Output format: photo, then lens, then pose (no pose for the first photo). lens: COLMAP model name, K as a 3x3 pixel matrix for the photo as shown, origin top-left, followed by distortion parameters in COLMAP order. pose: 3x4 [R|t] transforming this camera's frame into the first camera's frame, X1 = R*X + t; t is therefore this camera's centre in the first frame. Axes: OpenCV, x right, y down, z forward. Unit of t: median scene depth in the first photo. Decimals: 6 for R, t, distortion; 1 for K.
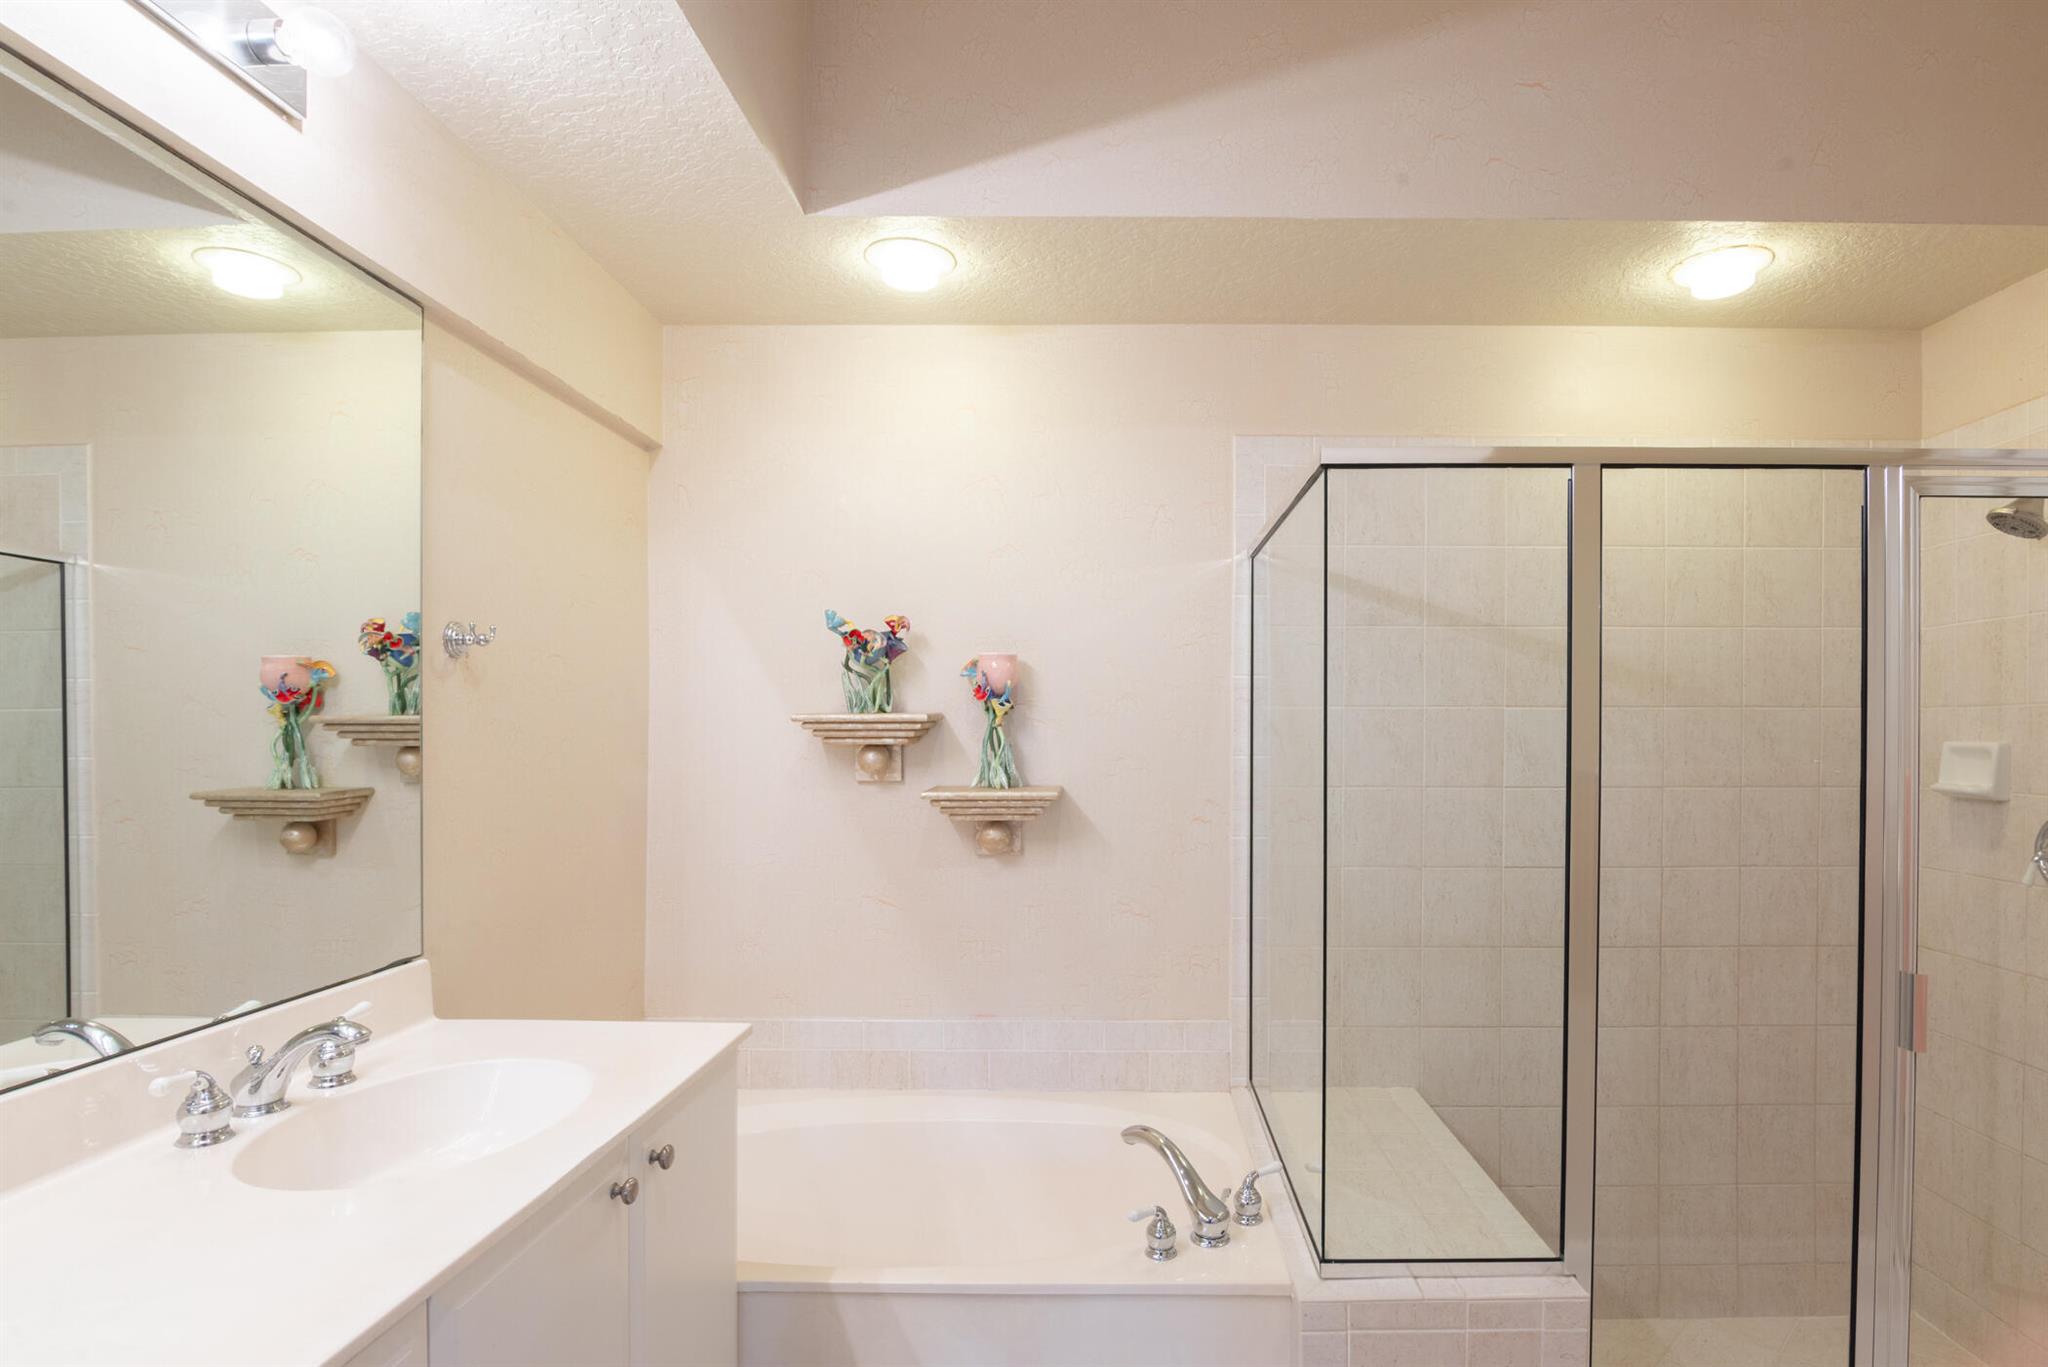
lens RADIAL K [[1014.3, 0, 1023.3], [0, 1014.3, 647.7], [0, 0, 1]] dist [-0.019248, -0.000477]
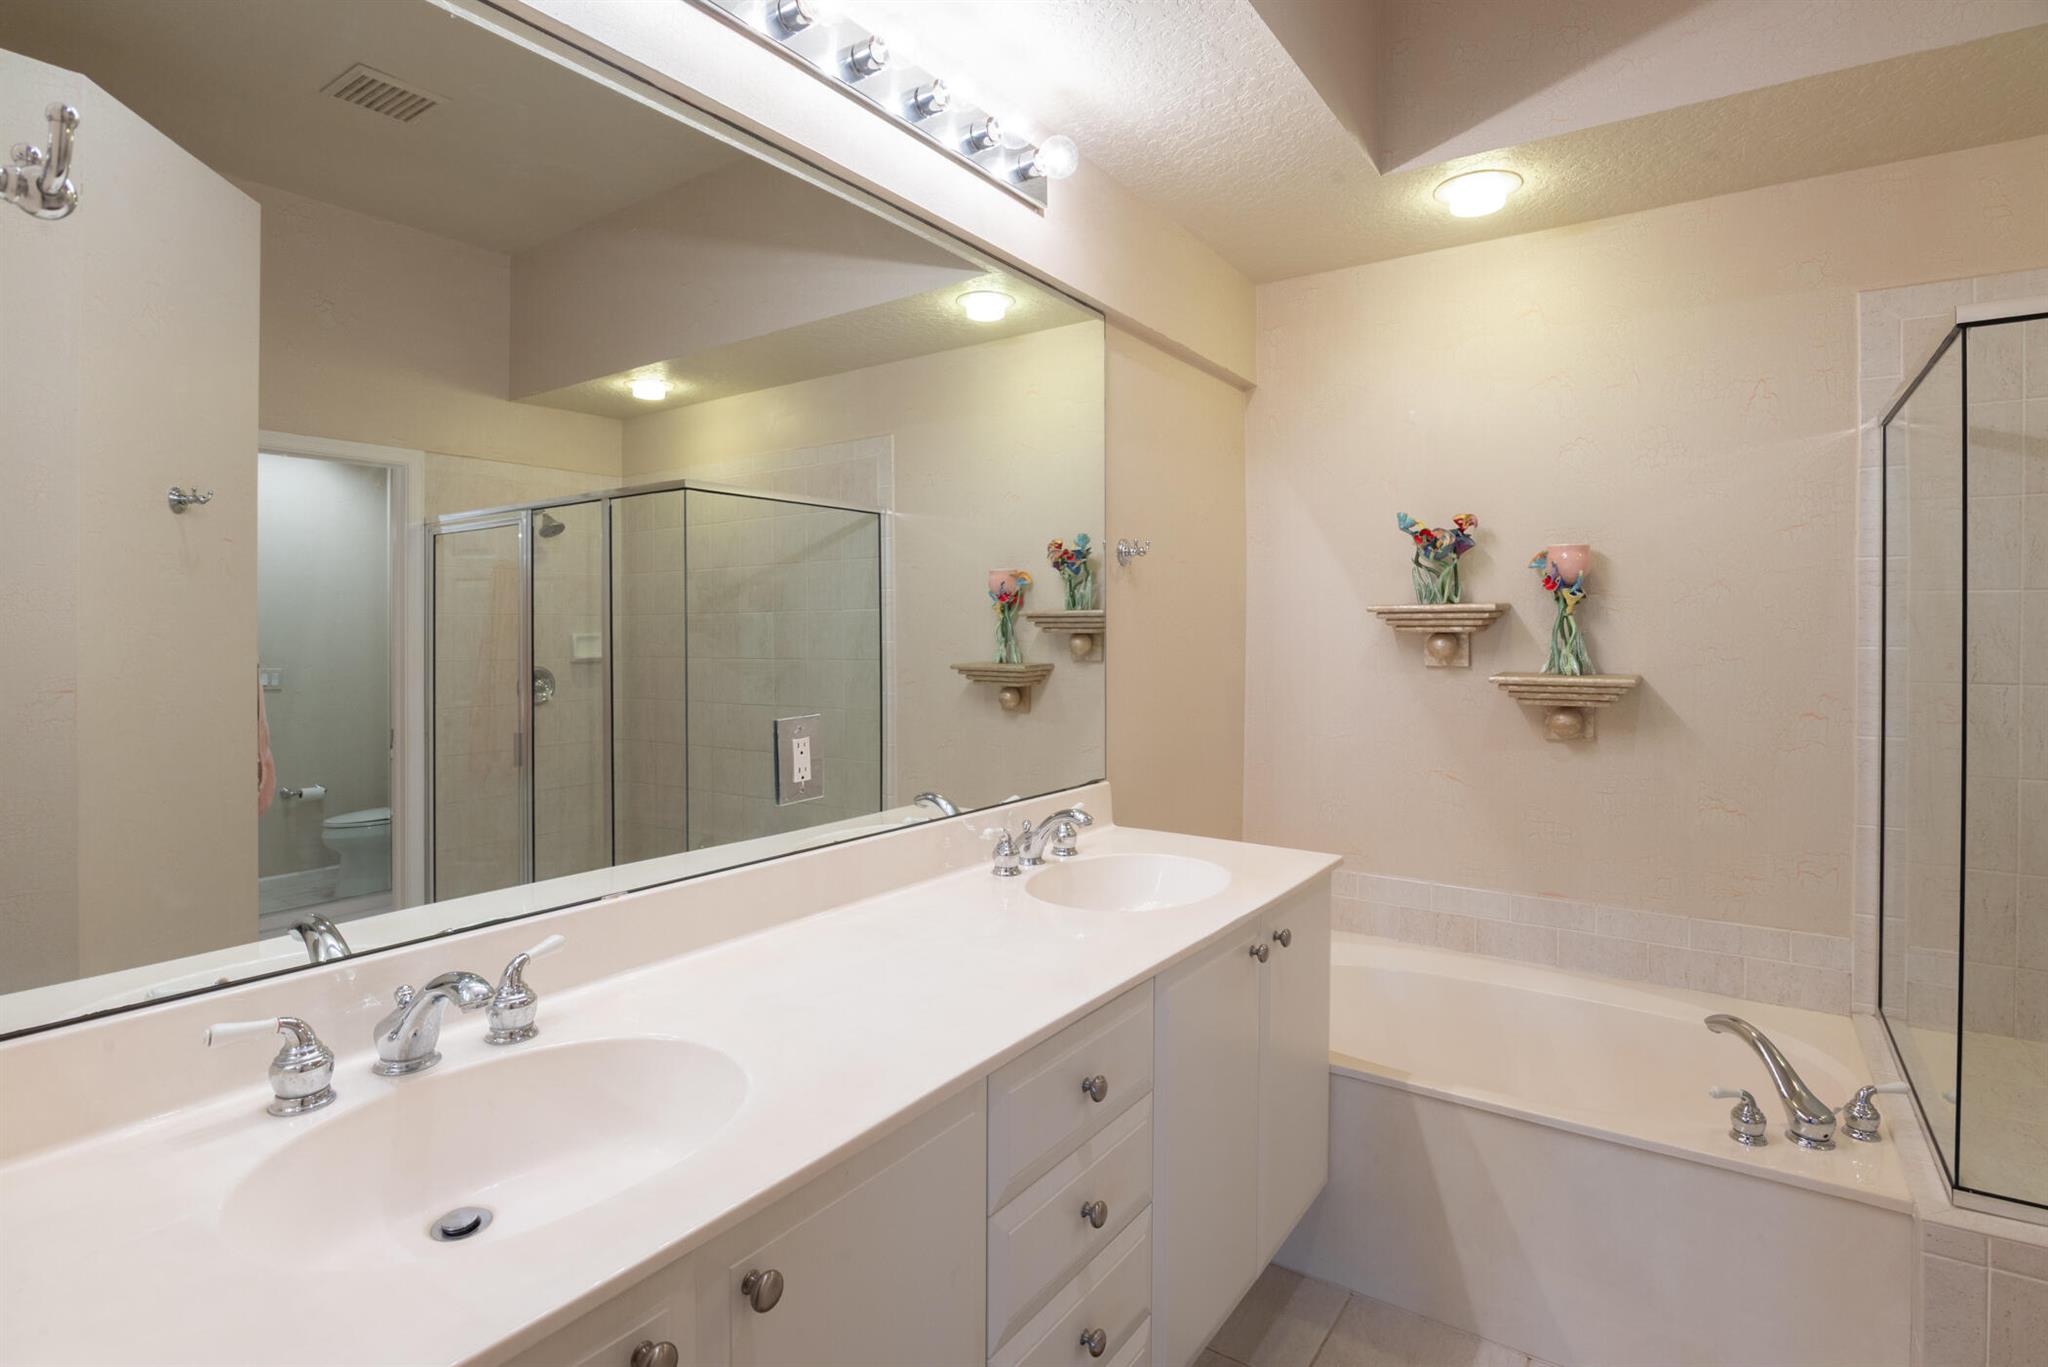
lens RADIAL K [[1014.3, 0, 1023.3], [0, 1014.3, 647.7], [0, 0, 1]] dist [-0.019248, -0.000477]
pose [[0.867606, 0.003092, -0.497243, 0.004635], [0.043737, 0.995631, 0.082504, 0.001350], [0.495325, -0.093329, 0.863680, -0.202006]]
